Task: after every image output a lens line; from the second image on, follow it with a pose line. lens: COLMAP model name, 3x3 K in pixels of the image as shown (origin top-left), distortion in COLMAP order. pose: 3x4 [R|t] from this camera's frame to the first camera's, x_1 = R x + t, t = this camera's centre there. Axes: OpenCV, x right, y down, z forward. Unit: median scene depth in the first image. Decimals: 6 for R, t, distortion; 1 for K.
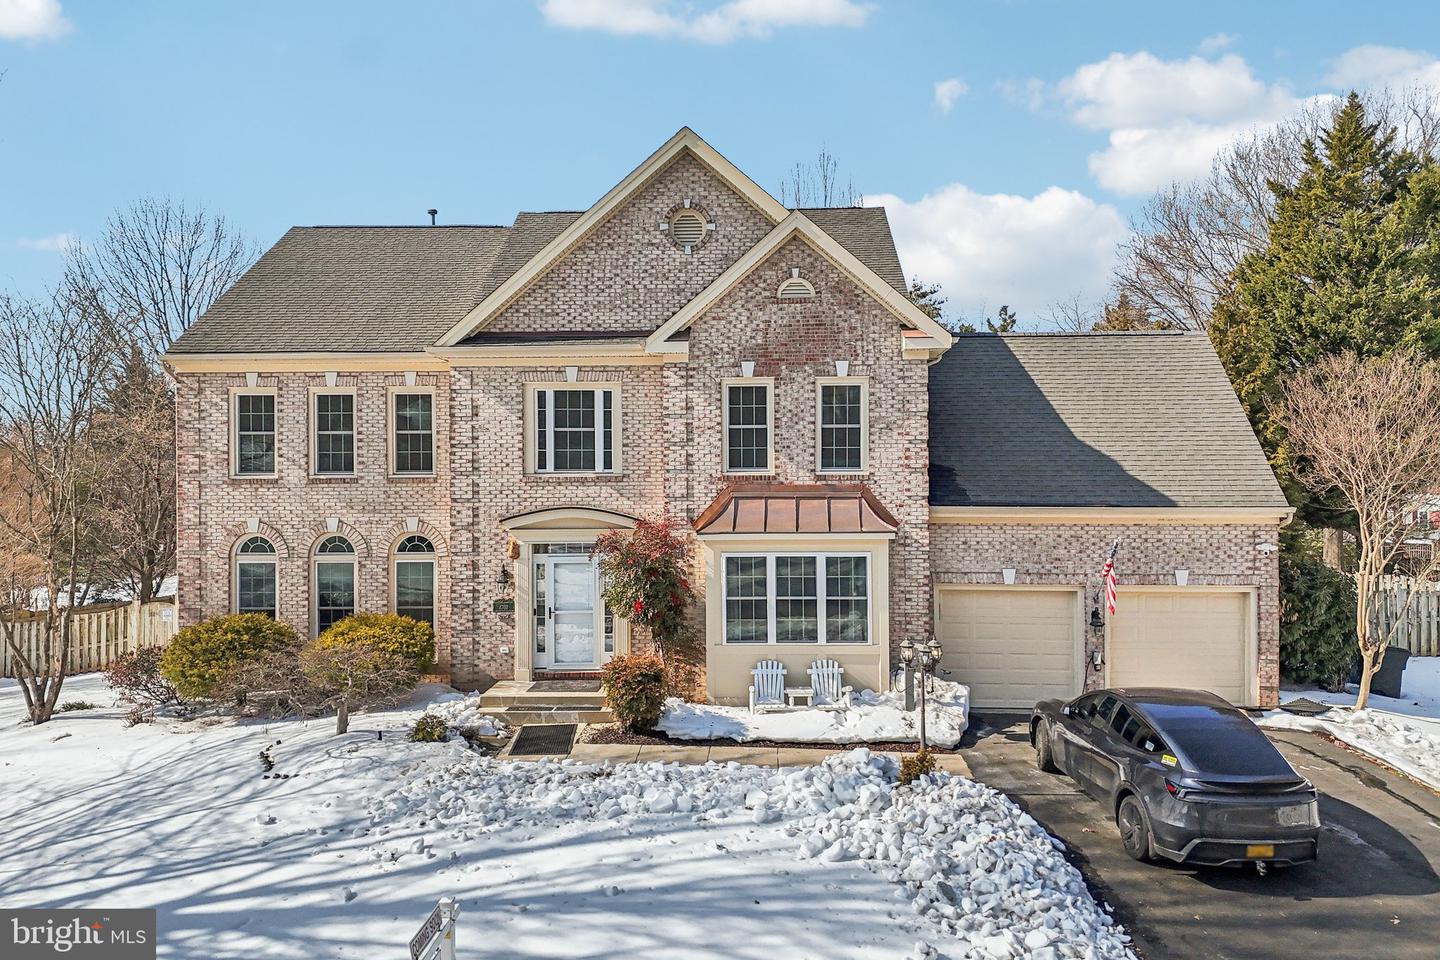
lens RADIAL K [[1053.1, 0, 723.9], [0, 1053.1, 483.5], [0, 0, 1]] dist [0.082968, -0.088134]
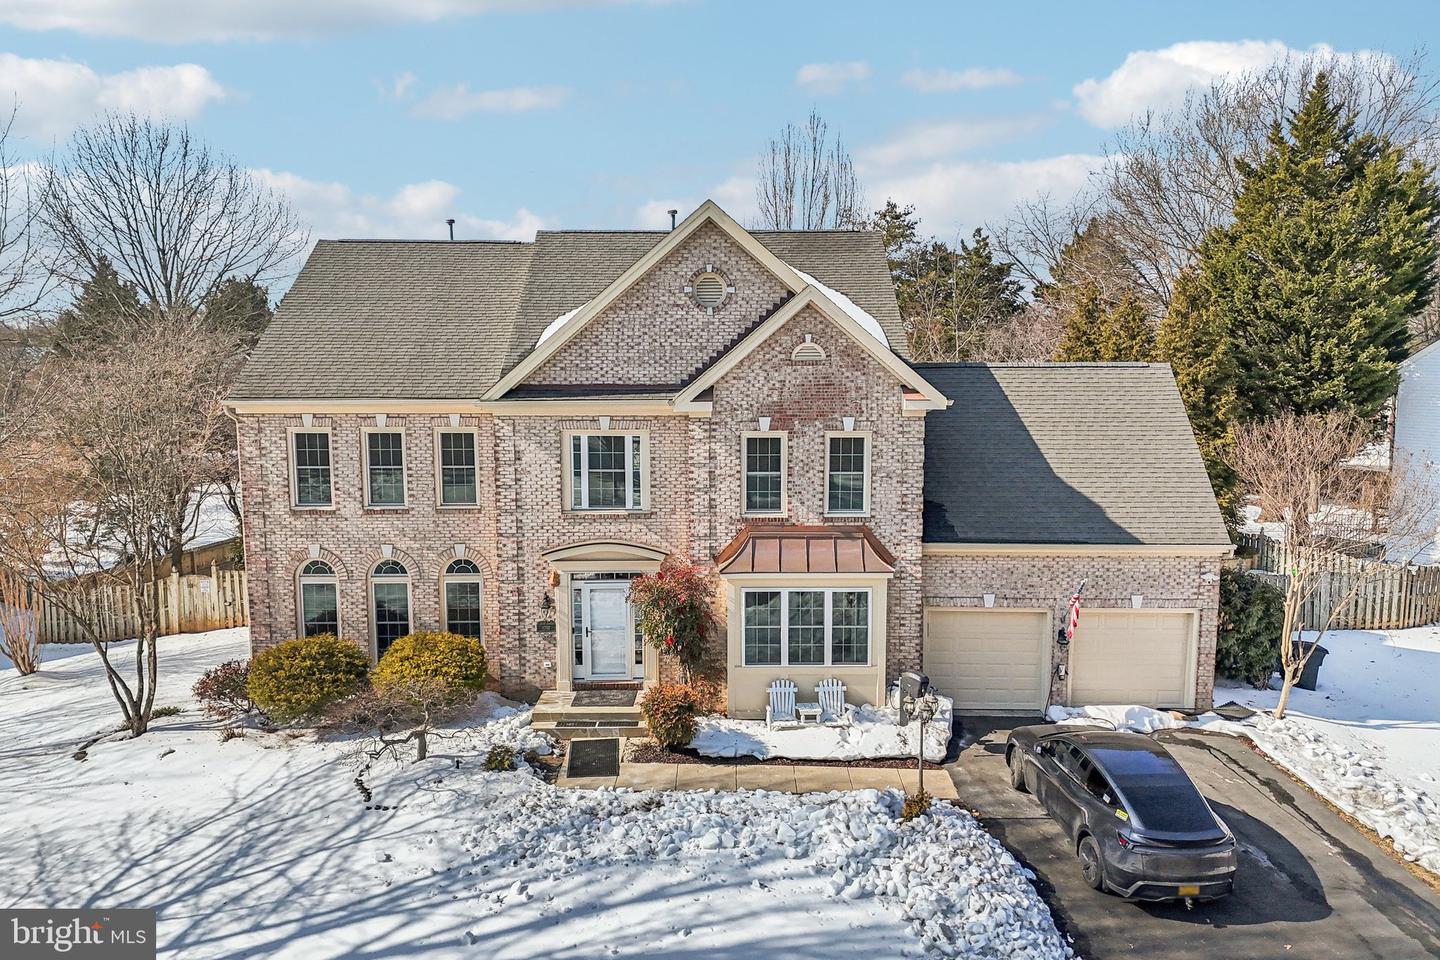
lens RADIAL K [[1053.1, 0, 723.9], [0, 1053.1, 483.5], [0, 0, 1]] dist [0.082968, -0.088134]
pose [[0.999254, -0.001396, 0.038591, -0.063408], [-0.003527, 0.991870, 0.127208, -0.186906], [-0.038455, -0.127249, 0.991125, -0.113082]]
